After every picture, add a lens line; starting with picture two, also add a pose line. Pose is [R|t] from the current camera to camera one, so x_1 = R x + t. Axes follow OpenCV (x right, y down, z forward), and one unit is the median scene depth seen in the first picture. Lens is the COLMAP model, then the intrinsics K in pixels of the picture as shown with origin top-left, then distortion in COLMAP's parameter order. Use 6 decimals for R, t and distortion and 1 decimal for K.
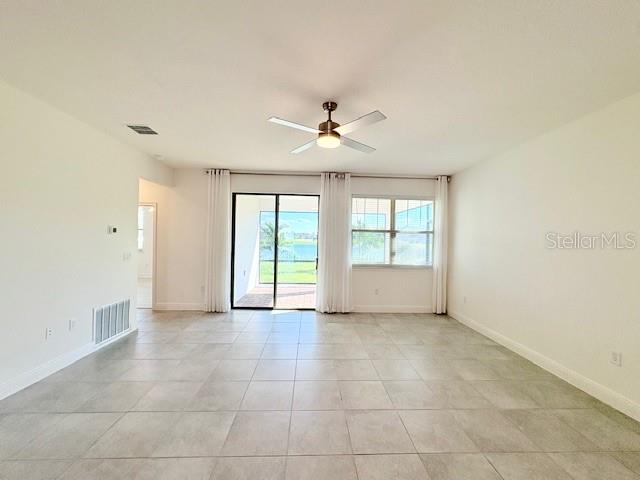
lens RADIAL K [[254.3, 0, 317.6], [0, 254.3, 239.3], [0, 0, 1]] dist [0.000322, 0.000141]
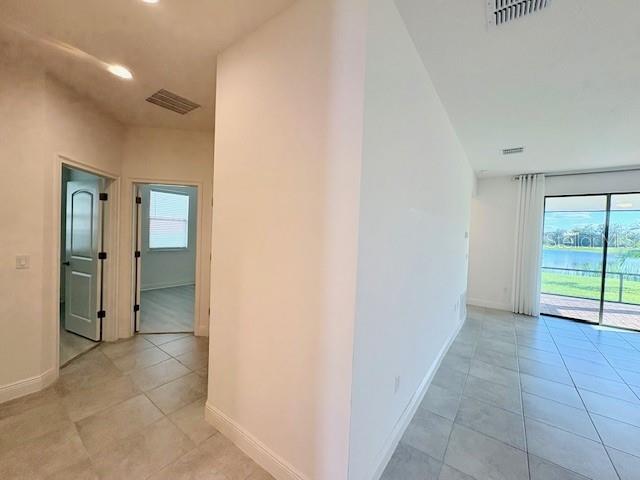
lens RADIAL K [[256.1, 0, 320.0], [0, 256.1, 240.0], [0, 0, 1]] dist [0.000172, 0.000236]
pose [[0.782924, 0.023896, -0.621658, -0.387928], [-0.022586, 0.999695, 0.009982, -0.005548], [0.621707, 0.006226, 0.783225, -0.301440]]
